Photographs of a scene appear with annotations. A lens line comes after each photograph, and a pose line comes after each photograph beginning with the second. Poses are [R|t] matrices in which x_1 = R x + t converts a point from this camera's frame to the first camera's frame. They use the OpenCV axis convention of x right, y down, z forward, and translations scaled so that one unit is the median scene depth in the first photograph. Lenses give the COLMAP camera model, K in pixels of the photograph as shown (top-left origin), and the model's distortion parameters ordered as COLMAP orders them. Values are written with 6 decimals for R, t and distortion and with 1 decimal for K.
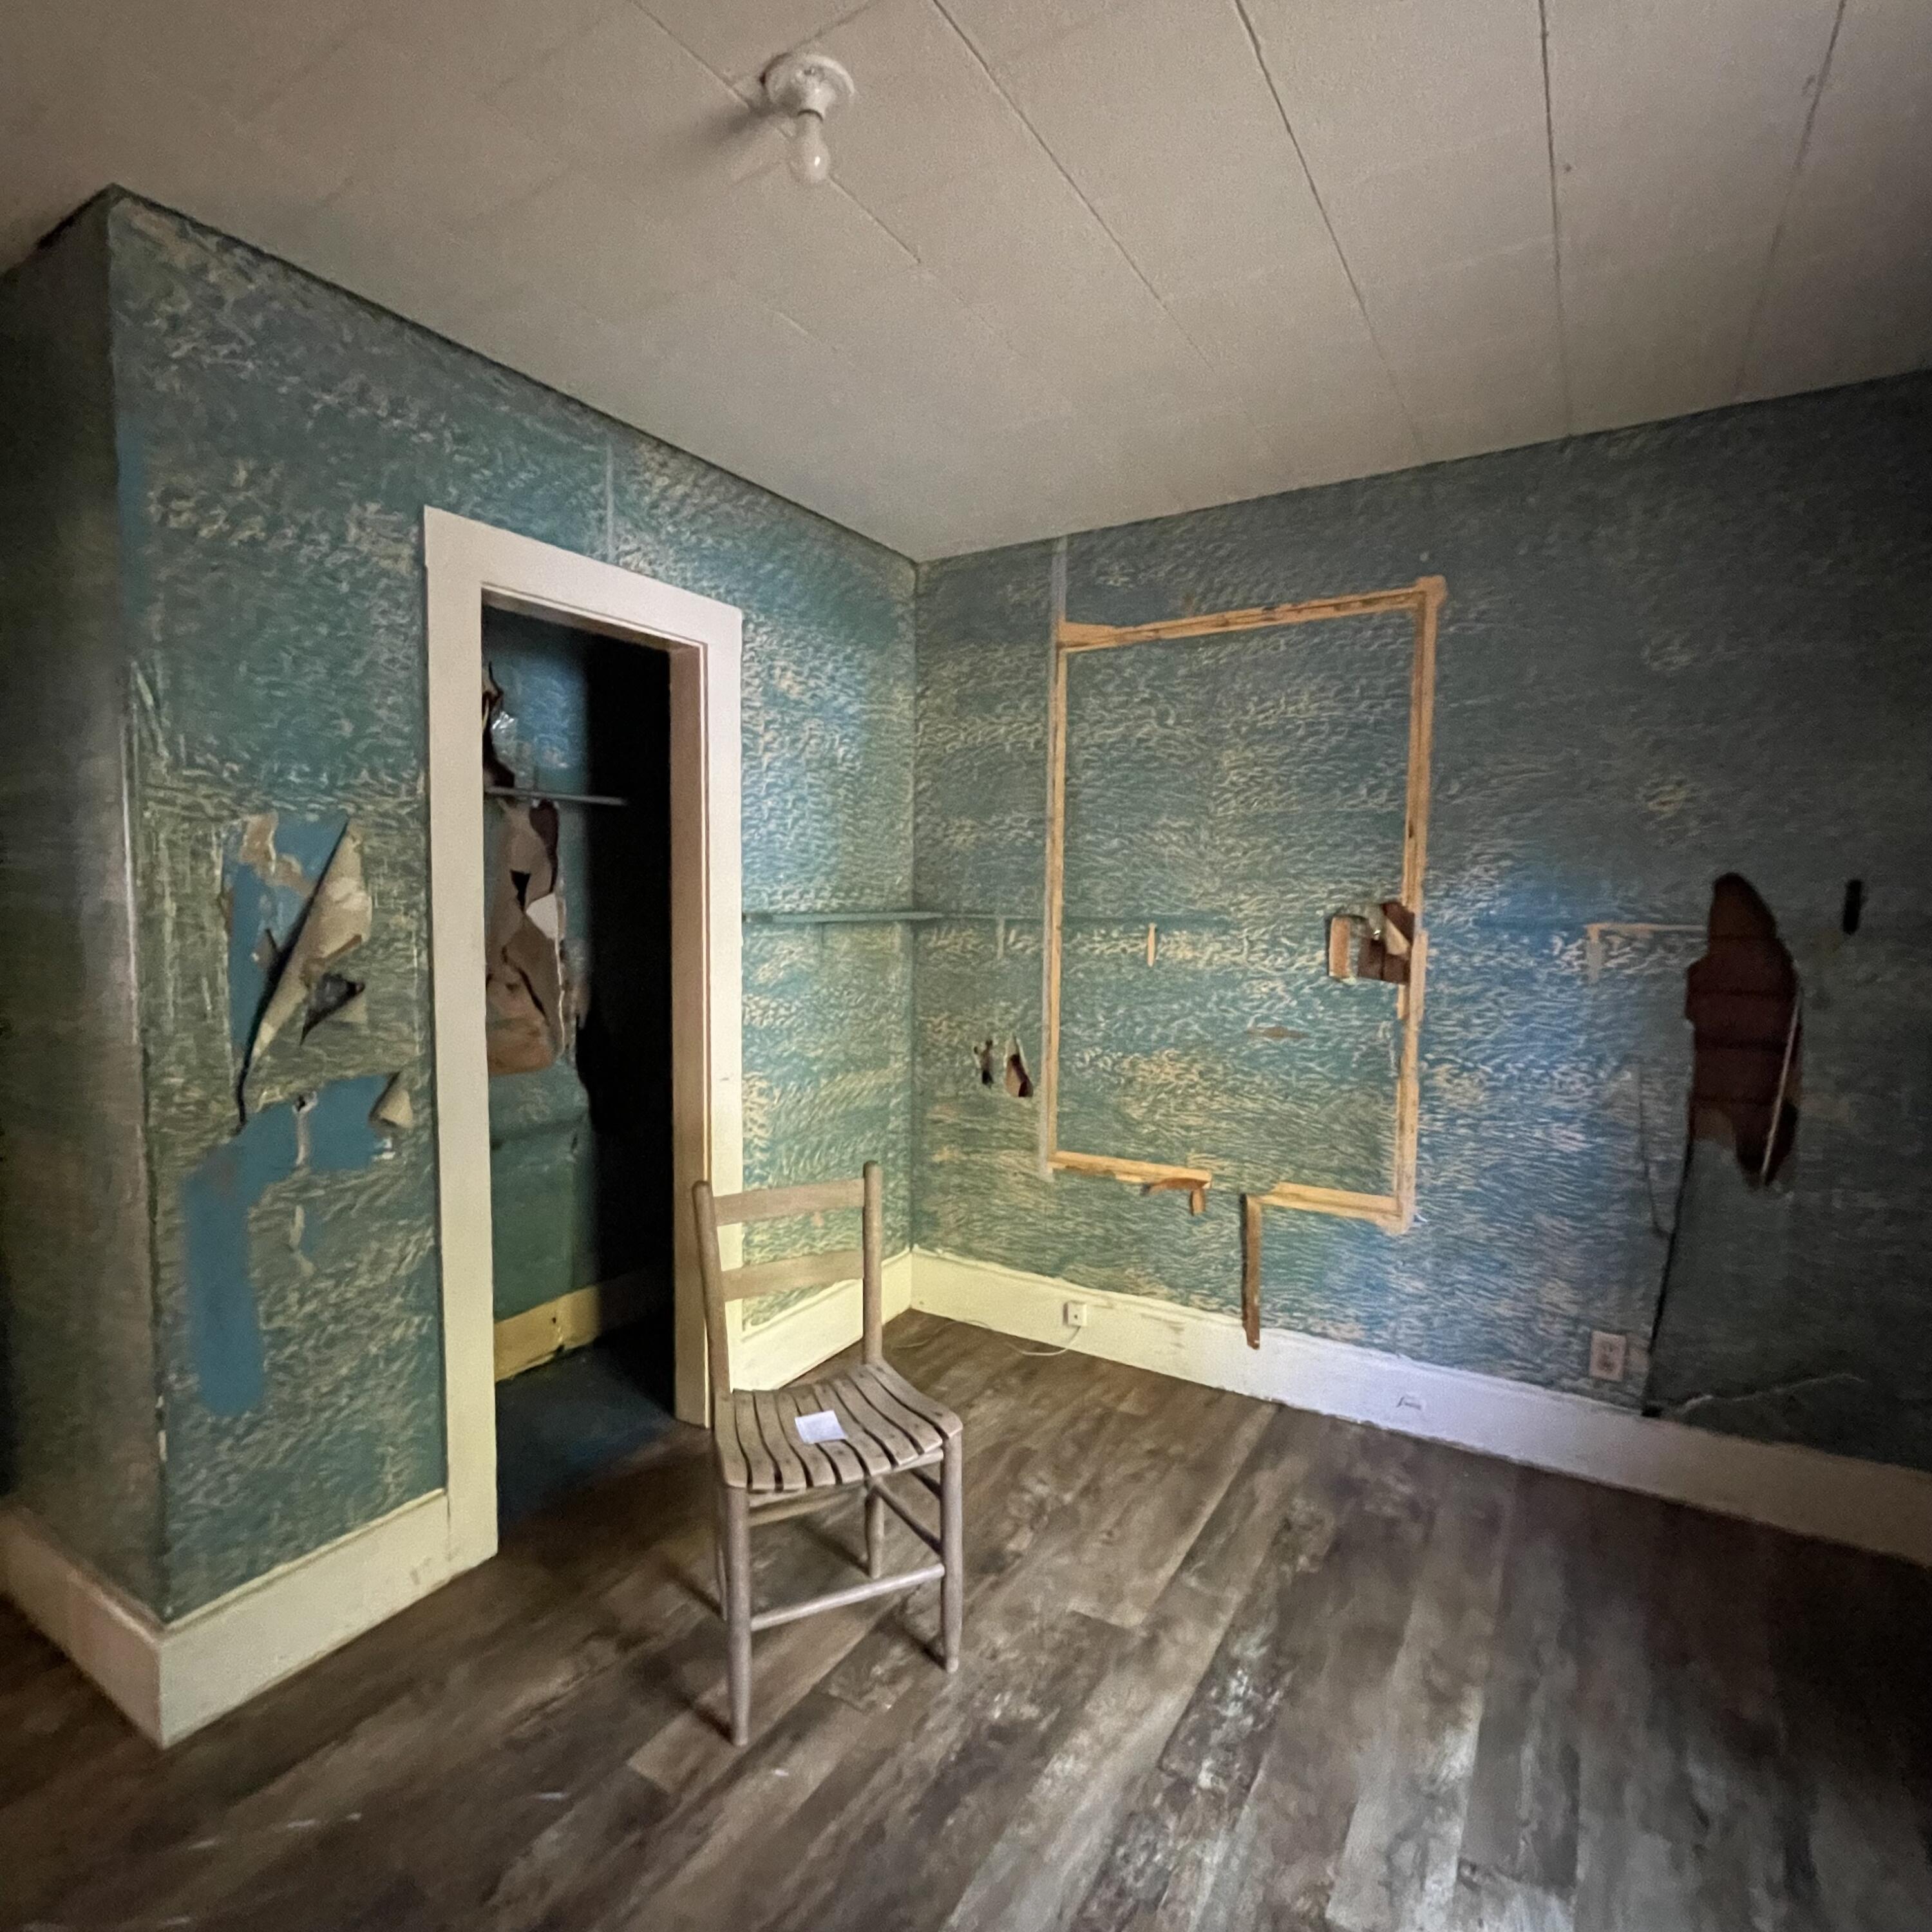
lens RADIAL K [[1043.3, 0, 967.1], [0, 1043.3, 967.1], [0, 0, 1]] dist [-0.004407, 0.003474]
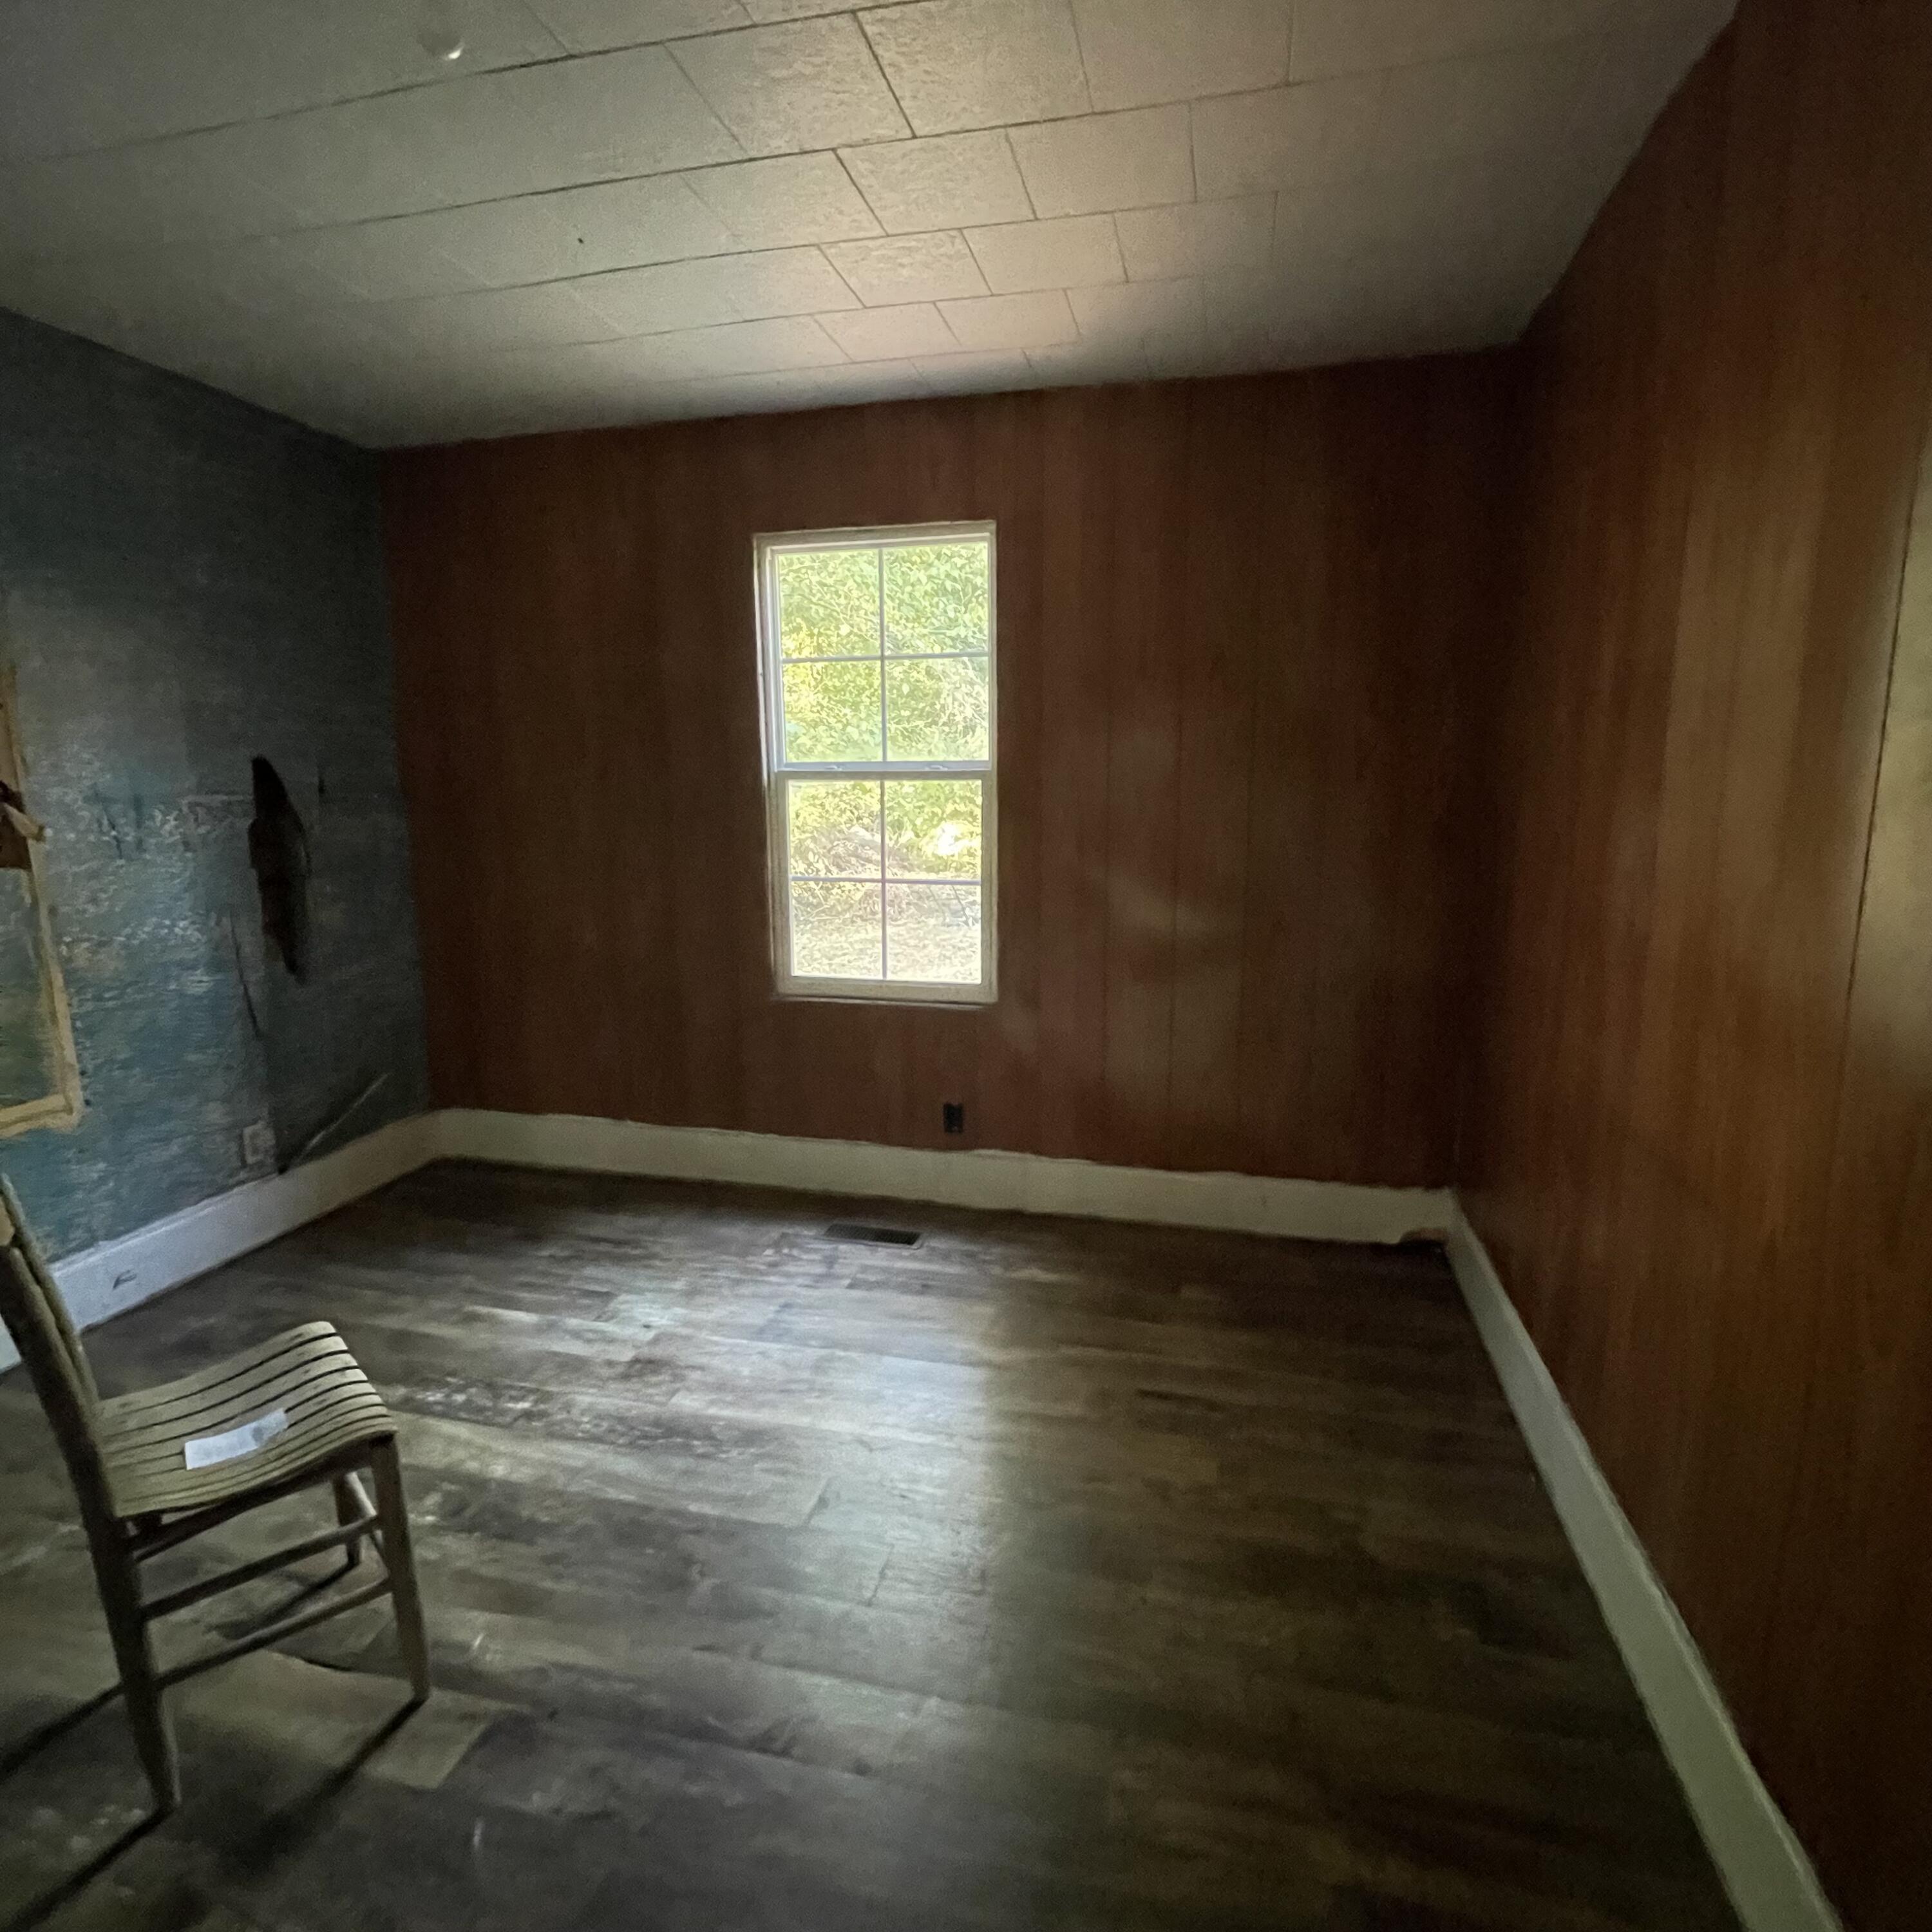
lens RADIAL K [[1043.3, 0, 970.8], [0, 1043.3, 964.4], [0, 0, 1]] dist [-0.004407, 0.003474]
pose [[-0.310046, -0.167148, 0.935913, -0.793951], [0.076597, 0.976832, 0.199830, -0.023574], [-0.947631, 0.133645, -0.290060, 0.512676]]
